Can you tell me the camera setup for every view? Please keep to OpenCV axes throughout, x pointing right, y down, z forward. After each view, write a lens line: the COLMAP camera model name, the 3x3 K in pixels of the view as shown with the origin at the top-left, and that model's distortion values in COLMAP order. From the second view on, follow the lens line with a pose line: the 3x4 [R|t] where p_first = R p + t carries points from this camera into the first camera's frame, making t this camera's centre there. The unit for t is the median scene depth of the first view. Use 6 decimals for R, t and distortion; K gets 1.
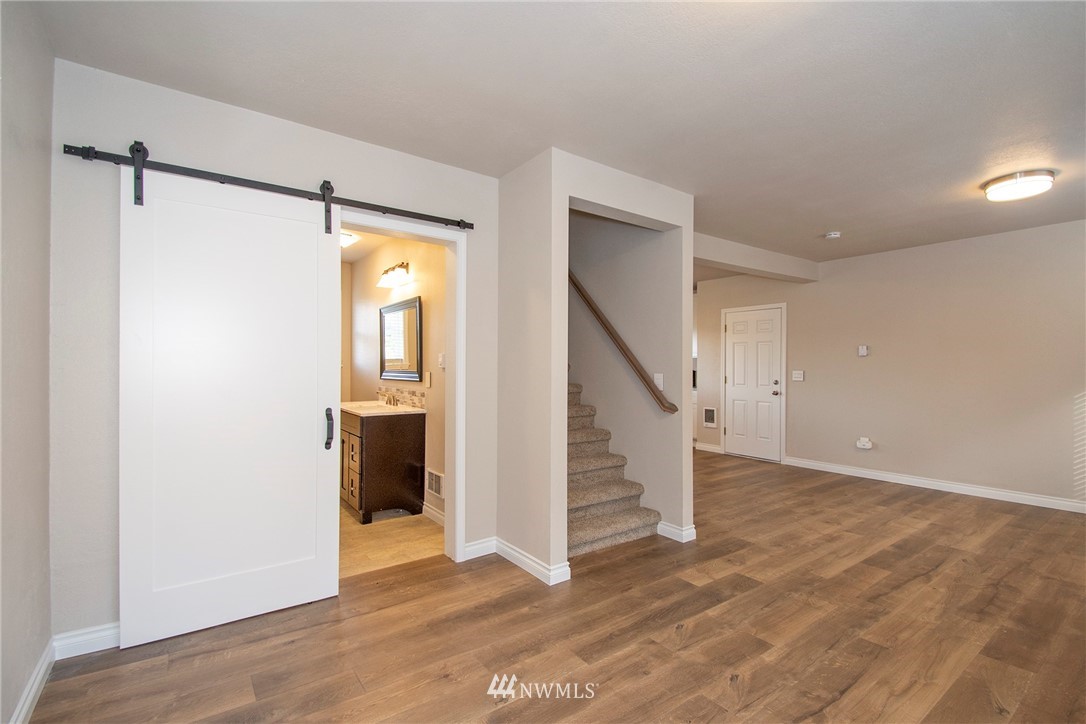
lens RADIAL K [[489.9, 0, 544.9], [0, 489.9, 371.8], [0, 0, 1]] dist [0.019882, -0.014894]
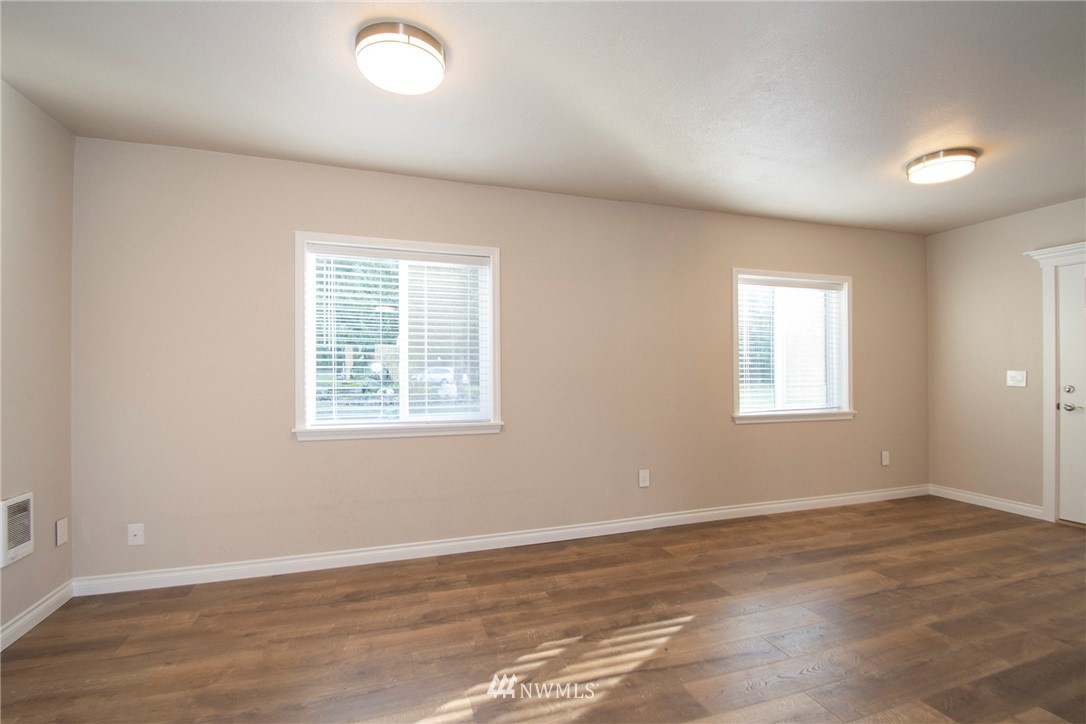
lens RADIAL K [[493.9, 0, 544.1], [0, 493.9, 369.4], [0, 0, 1]] dist [0.012528, -0.016093]
pose [[-0.952058, 0.002158, 0.305909, 0.761474], [0.004647, 0.999962, 0.007409, -0.010061], [-0.305882, 0.008475, -0.952032, 1.870877]]
